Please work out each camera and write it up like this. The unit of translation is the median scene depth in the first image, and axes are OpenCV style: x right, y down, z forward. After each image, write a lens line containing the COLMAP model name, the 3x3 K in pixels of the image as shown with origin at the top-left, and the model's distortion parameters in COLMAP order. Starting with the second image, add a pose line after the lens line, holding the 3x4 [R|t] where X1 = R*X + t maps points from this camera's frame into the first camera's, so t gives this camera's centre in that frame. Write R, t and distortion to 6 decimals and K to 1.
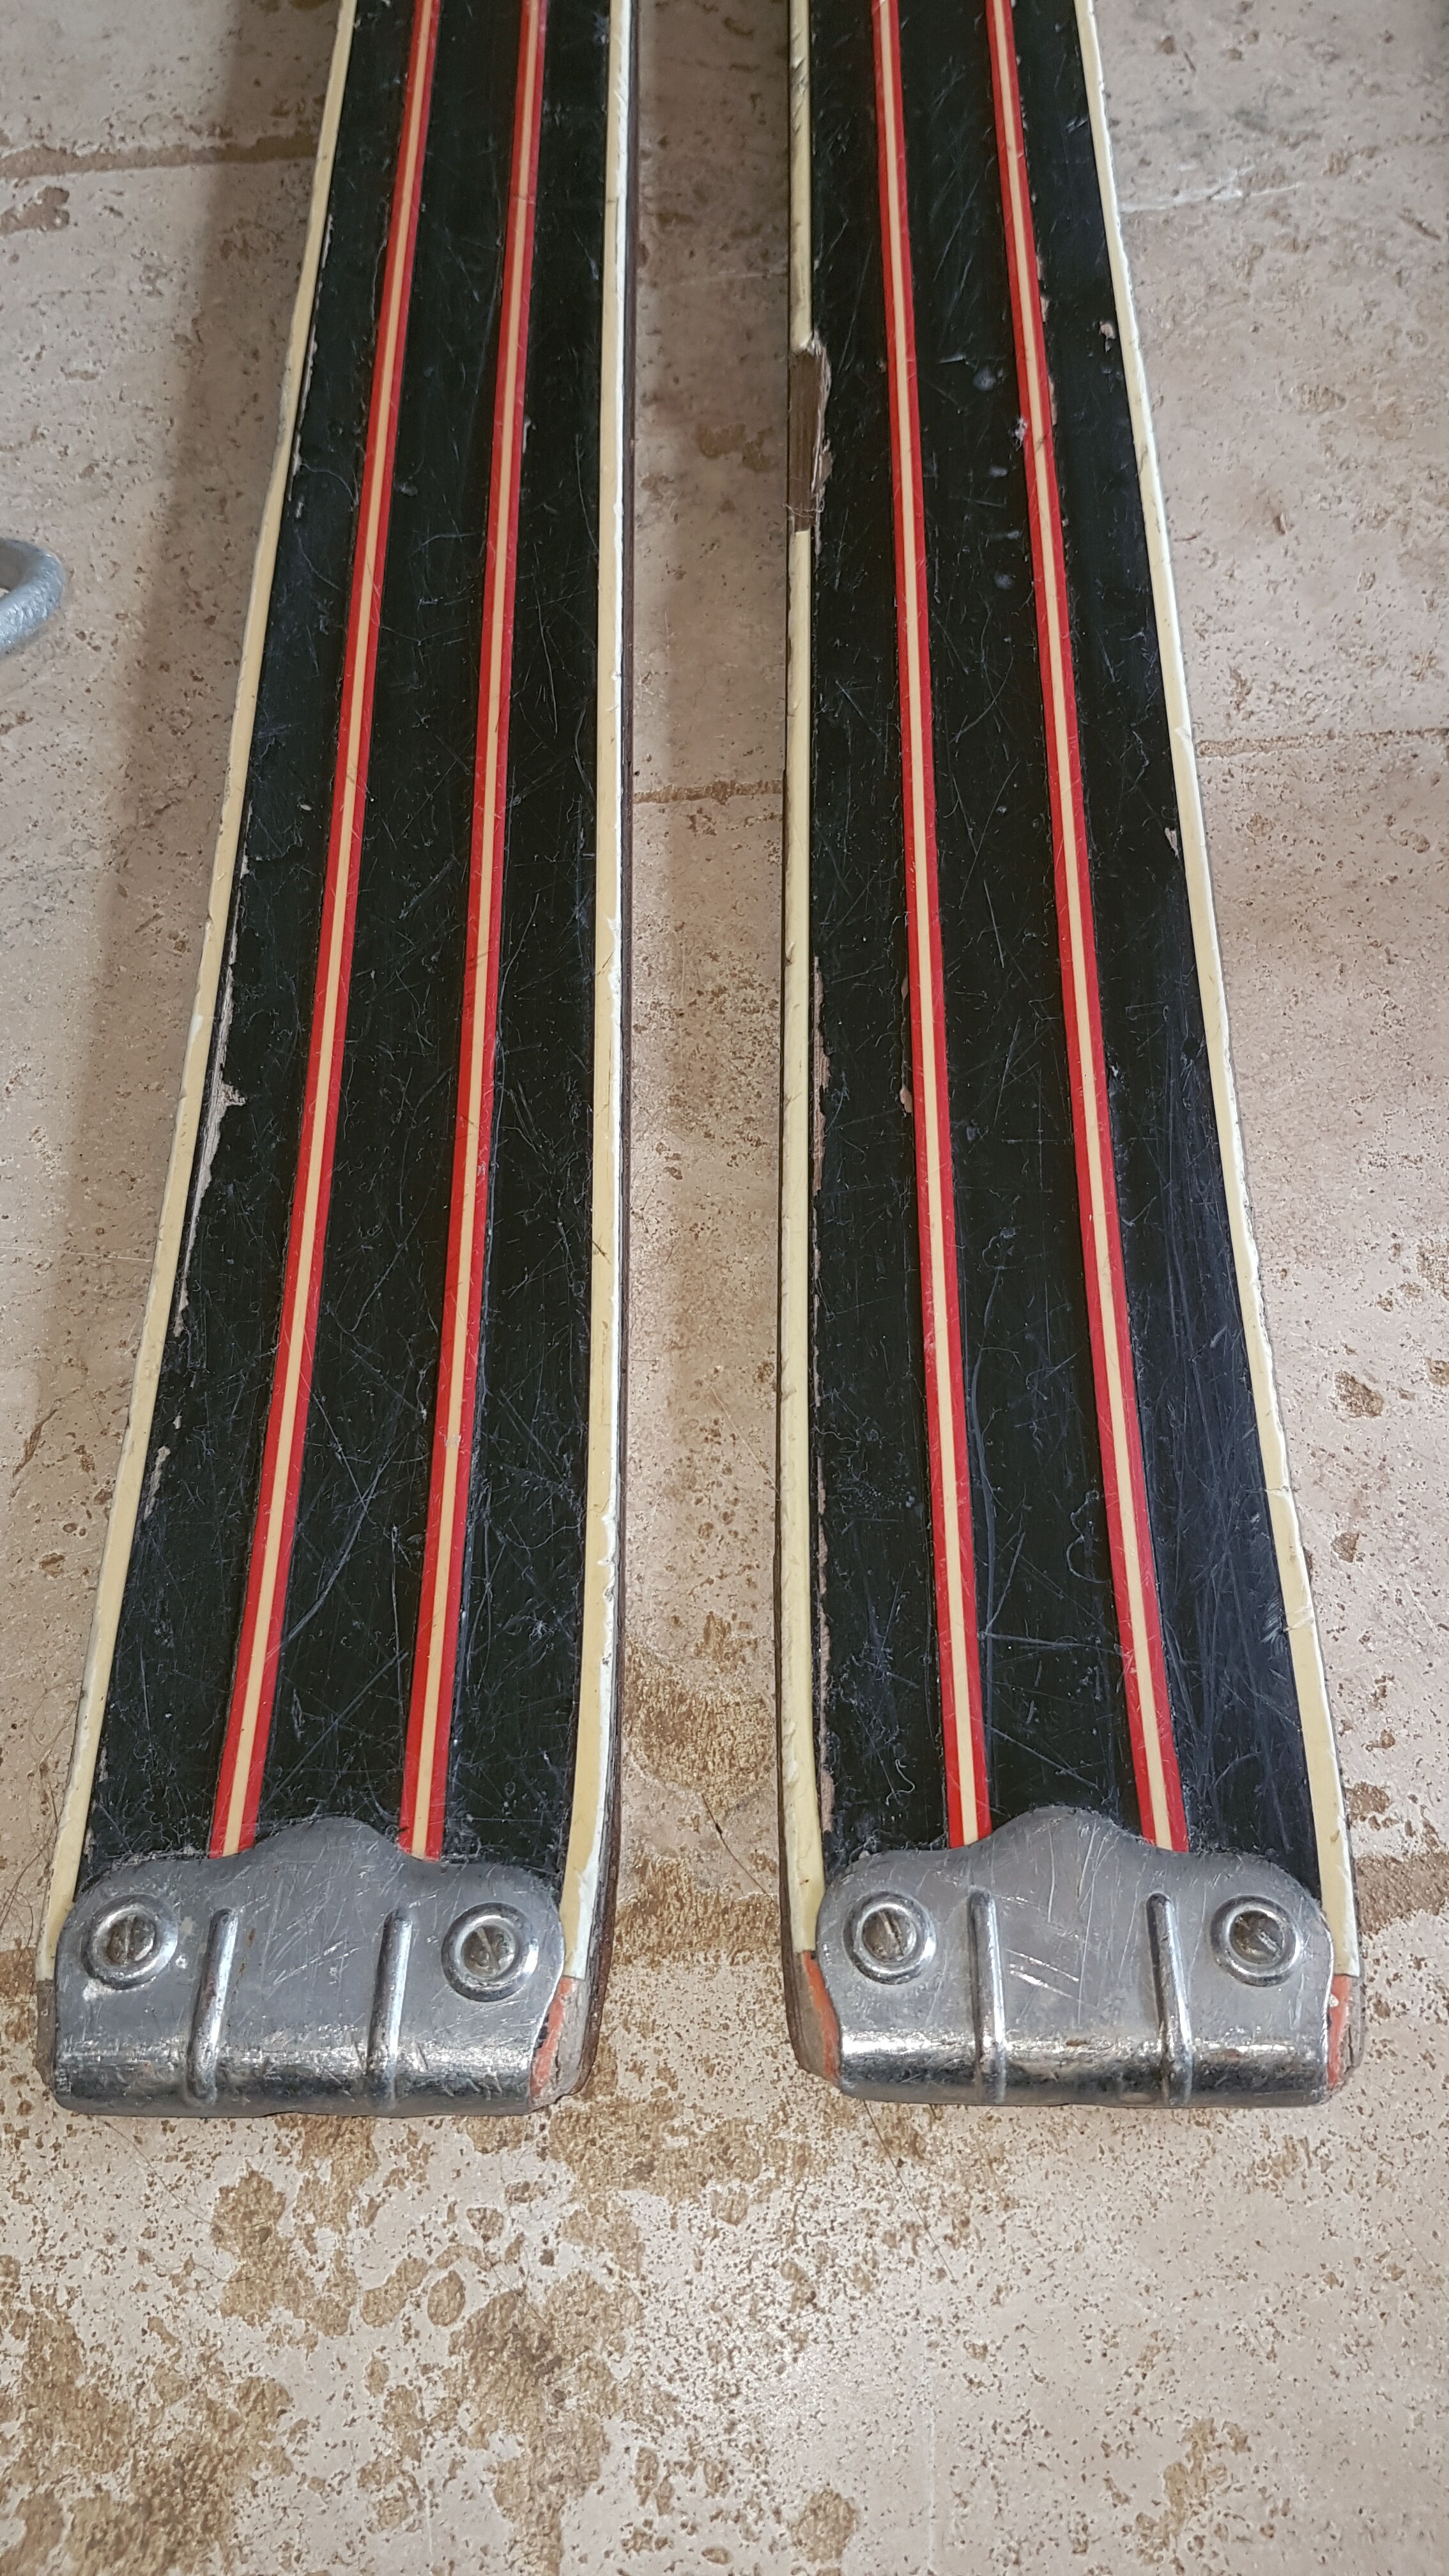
lens RADIAL K [[1845.2, 0, 725.2], [0, 1845.2, 1357.0], [0, 0, 1]] dist [0.074371, -0.145679]
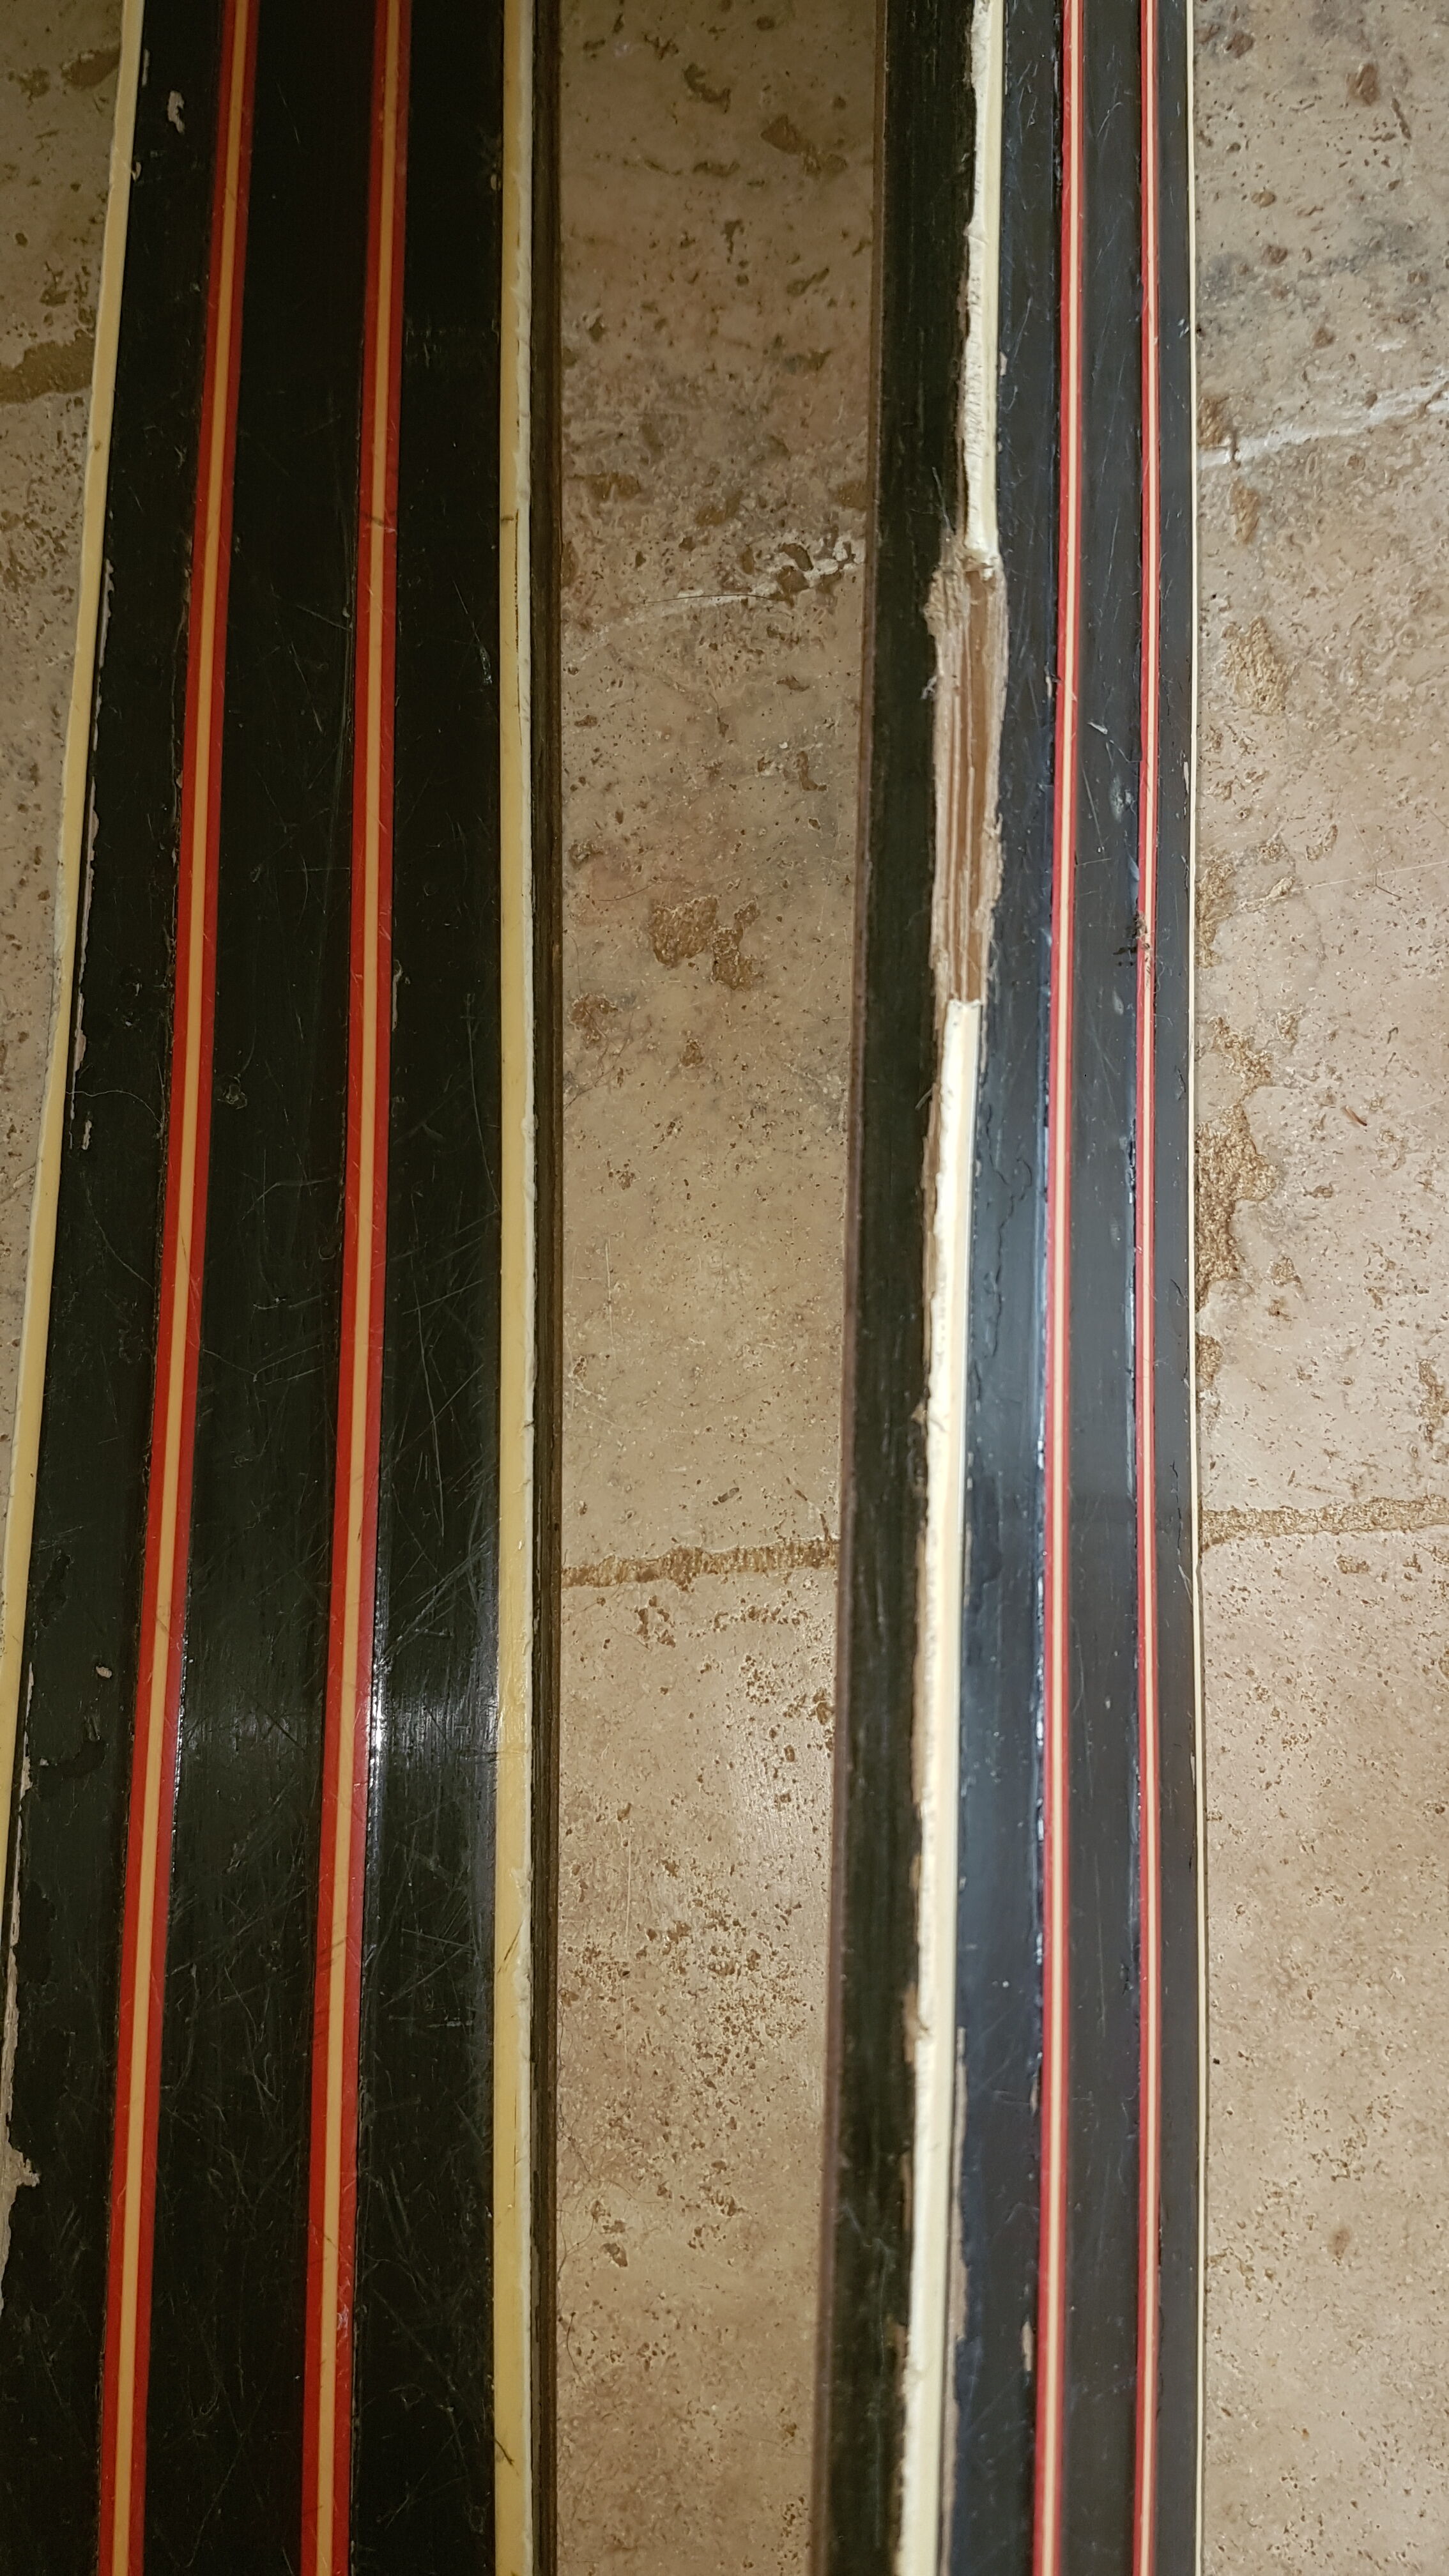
lens RADIAL K [[1845.2, 0, 736.6], [0, 1845.2, 1316.6], [0, 0, 1]] dist [0.074371, -0.145679]
pose [[0.995821, -0.024723, -0.087916, 0.078063], [0.042983, 0.976251, 0.212334, -0.513837], [0.080578, -0.215226, 0.973234, 0.306162]]
